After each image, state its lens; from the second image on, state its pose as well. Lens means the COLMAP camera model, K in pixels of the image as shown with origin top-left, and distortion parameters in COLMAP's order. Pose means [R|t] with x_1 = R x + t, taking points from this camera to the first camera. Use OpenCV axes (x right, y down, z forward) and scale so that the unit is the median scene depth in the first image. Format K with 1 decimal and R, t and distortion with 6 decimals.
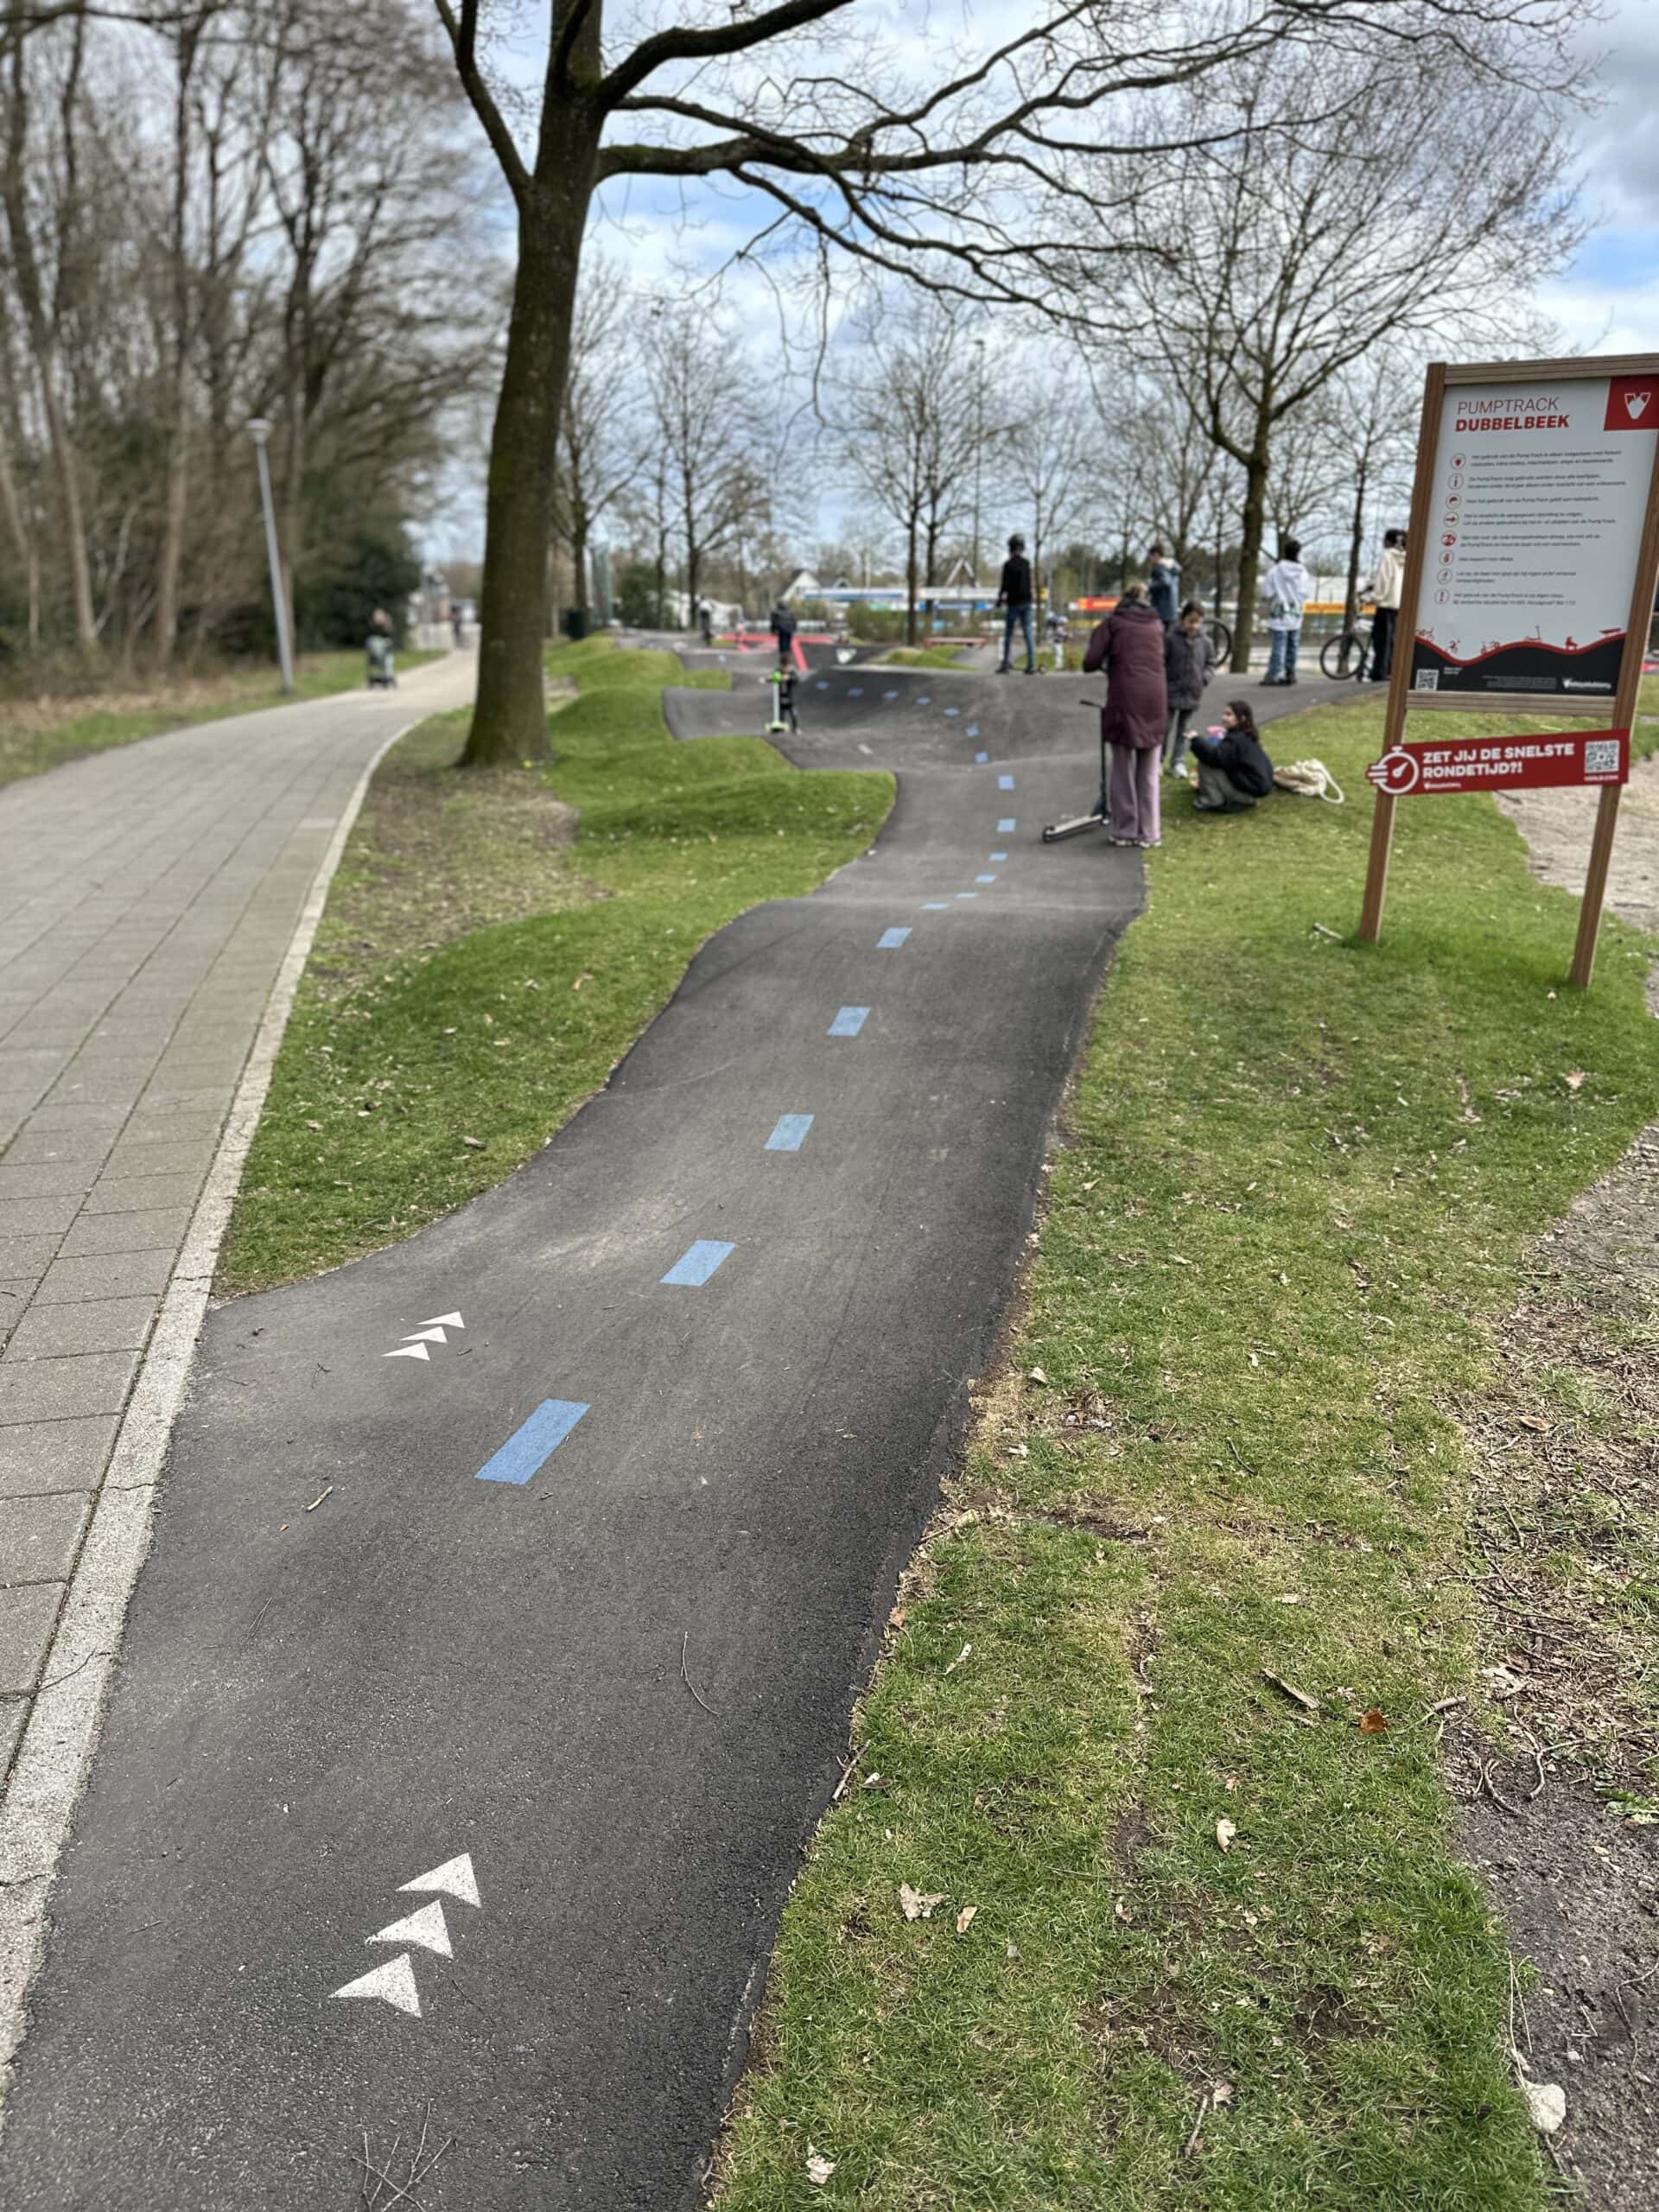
lens RADIAL K [[1543.6, 0, 829.5], [0, 1543.6, 1106.0], [0, 0, 1]] dist [-0.004966, -0.006696]
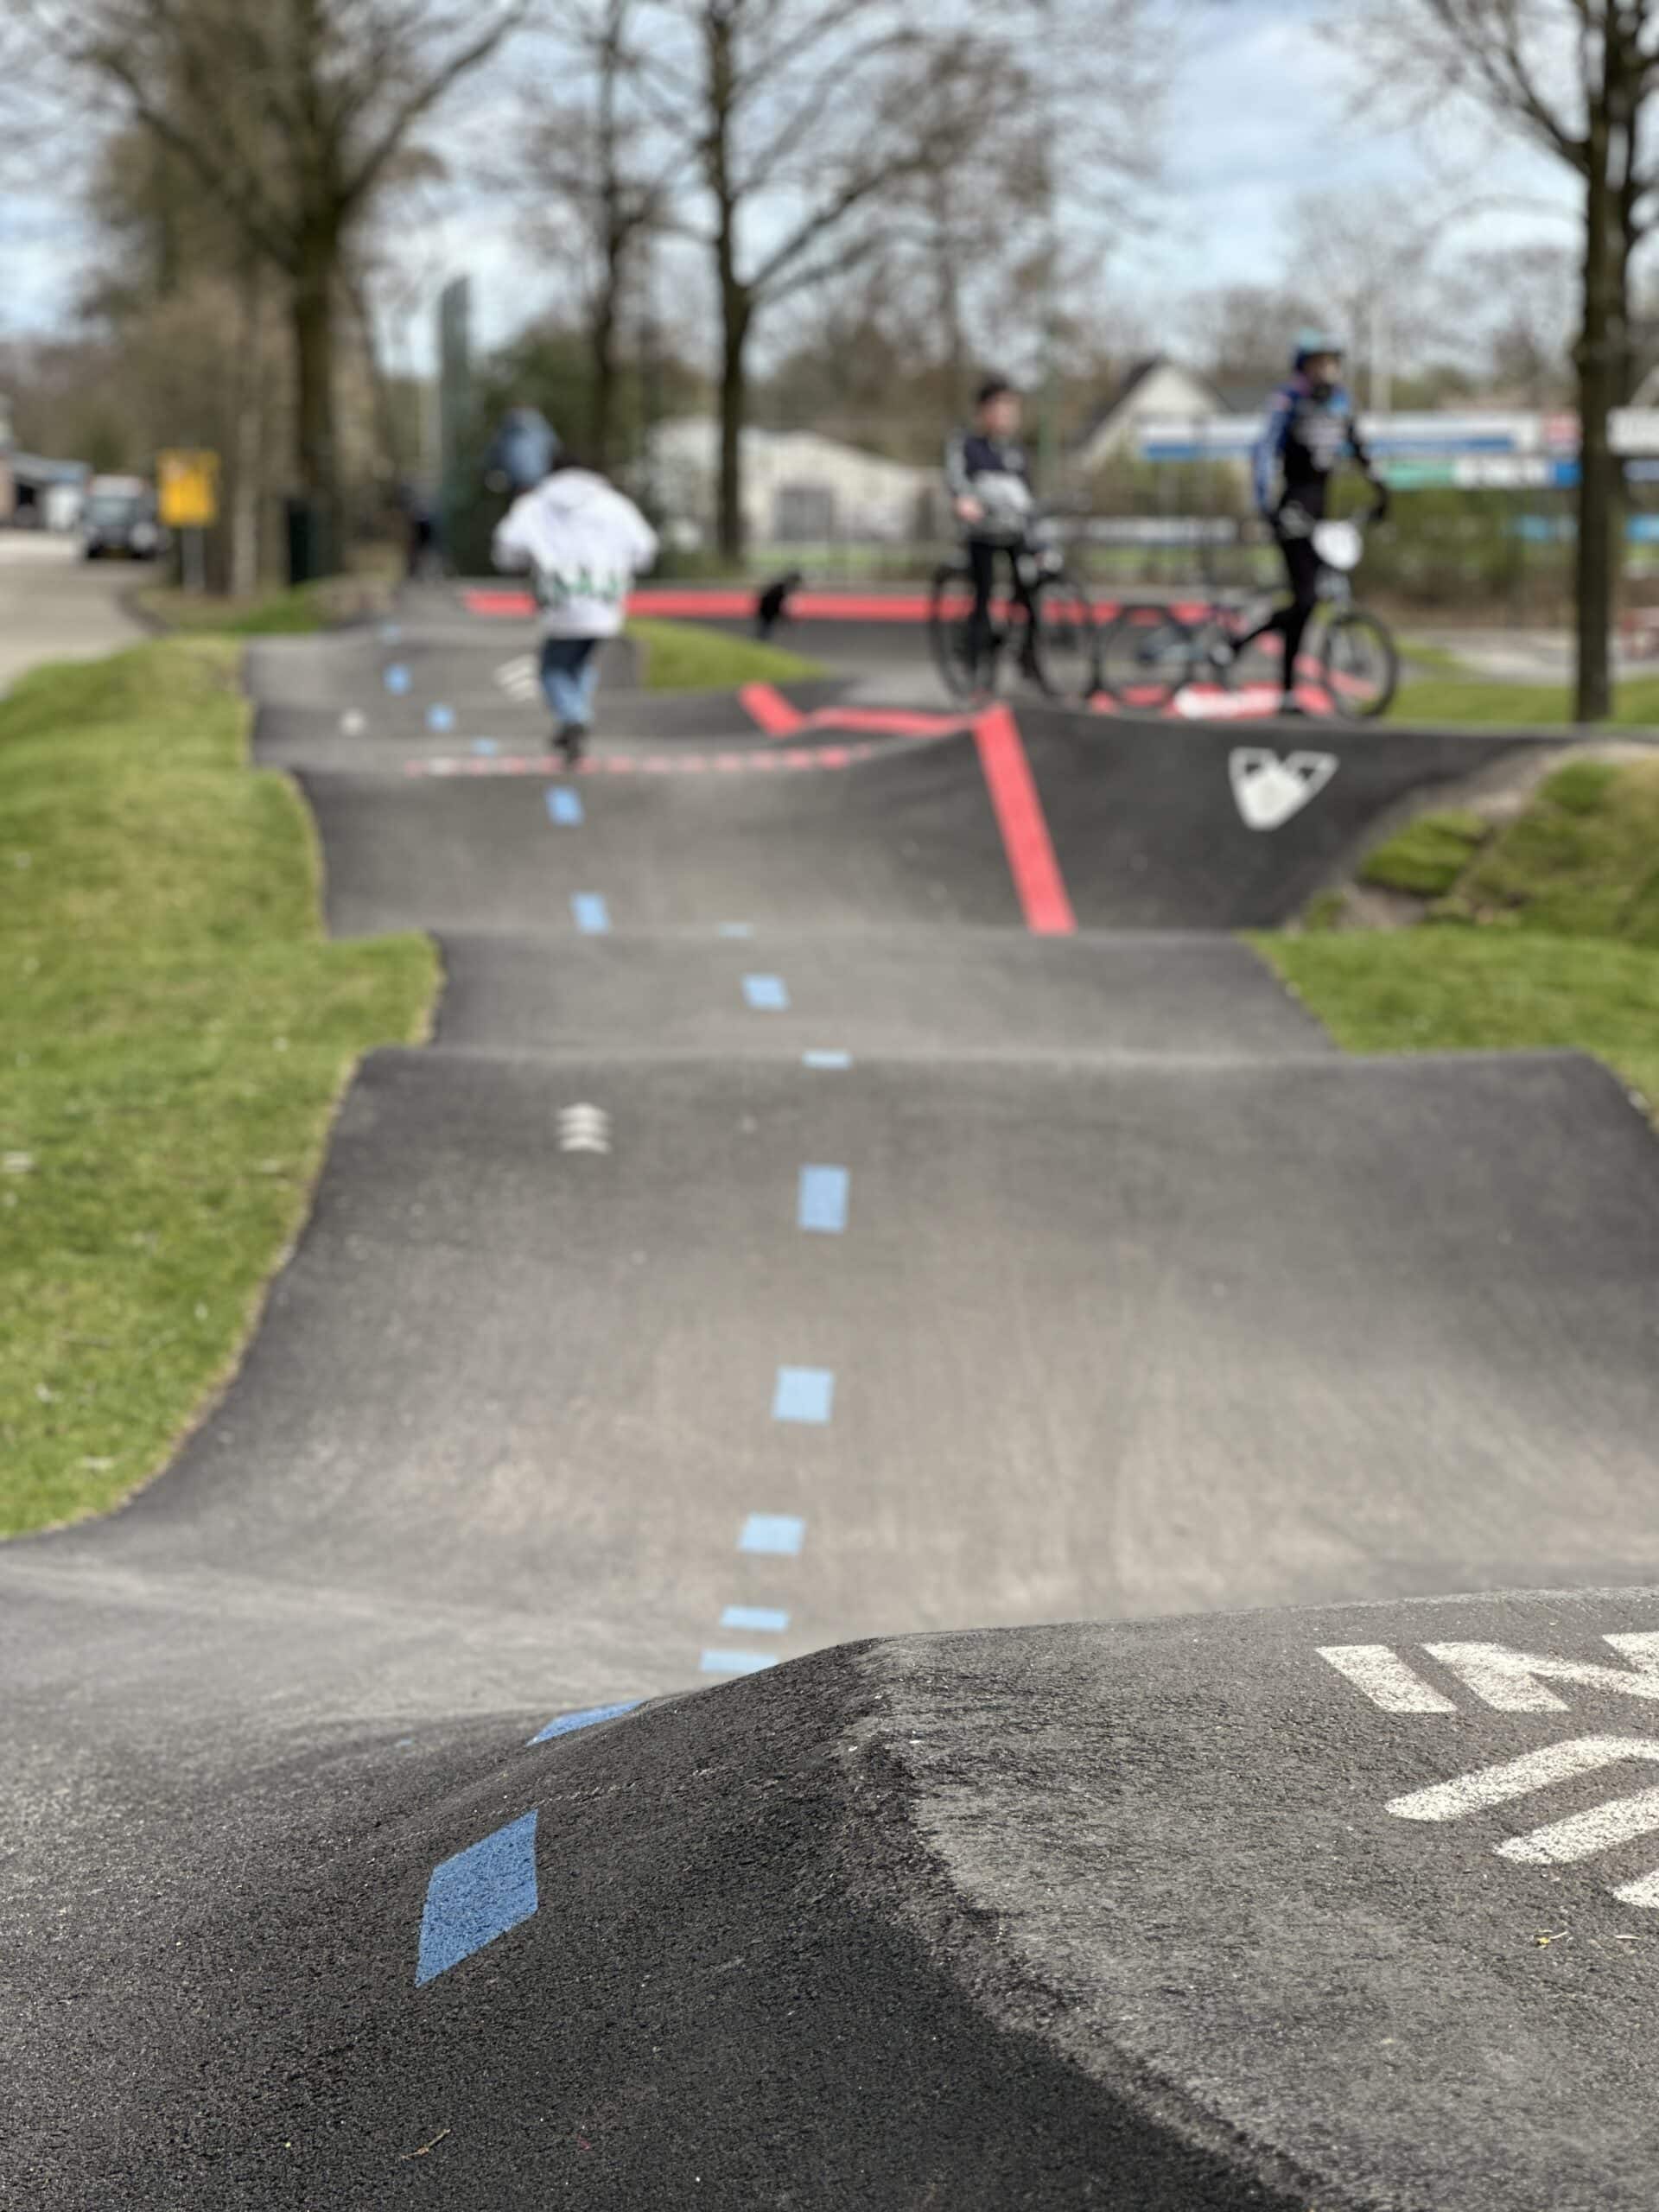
lens RADIAL K [[4889.5, 0, 829.5], [0, 4889.5, 1106.0], [0, 0, 1]] dist [-0.322494, 0.306292]
pose [[0.996279, -0.003728, -0.086111, -0.000406], [-0.012102, 0.983118, -0.182569, -0.416976], [0.085337, 0.182932, 0.979415, 1.251137]]
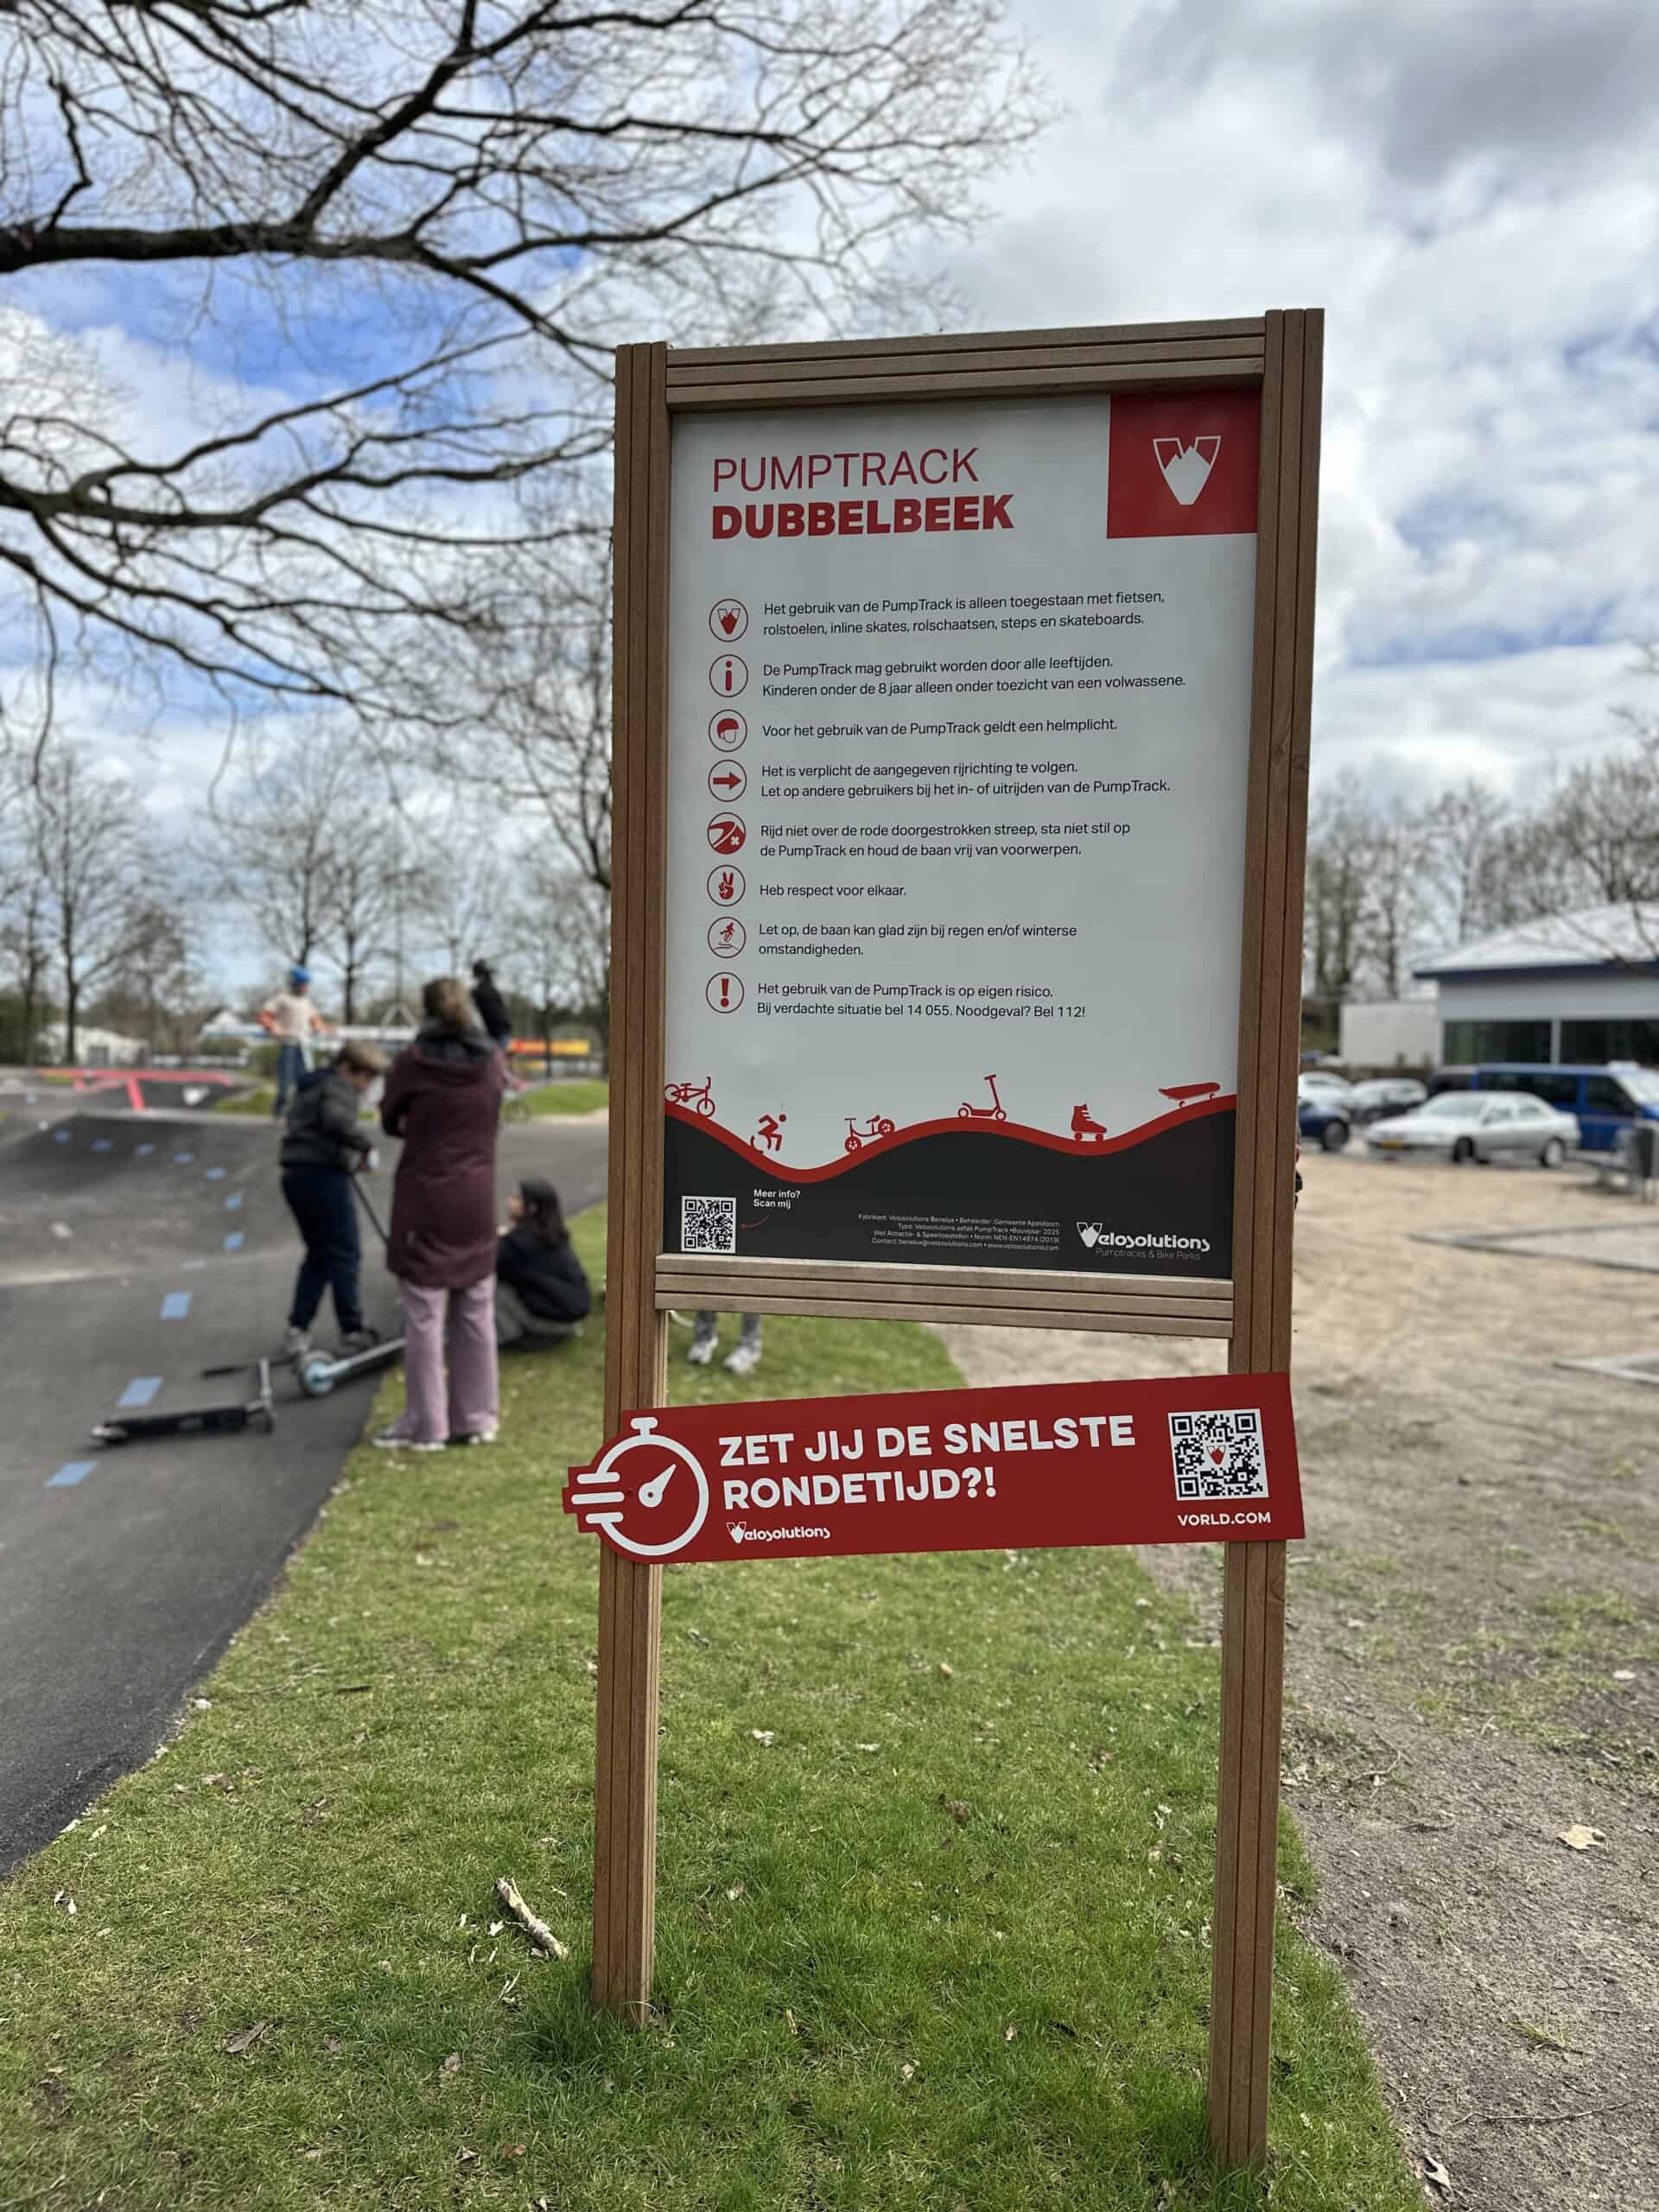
lens RADIAL K [[1543.6, 0, 829.5], [0, 1543.6, 1106.0], [0, 0, 1]] dist [-0.004966, -0.006696]
pose [[0.938995, -0.002171, 0.343924, 0.116686], [0.095942, 0.961938, -0.255873, -0.083677], [-0.330278, 0.273260, 0.903463, 0.266728]]
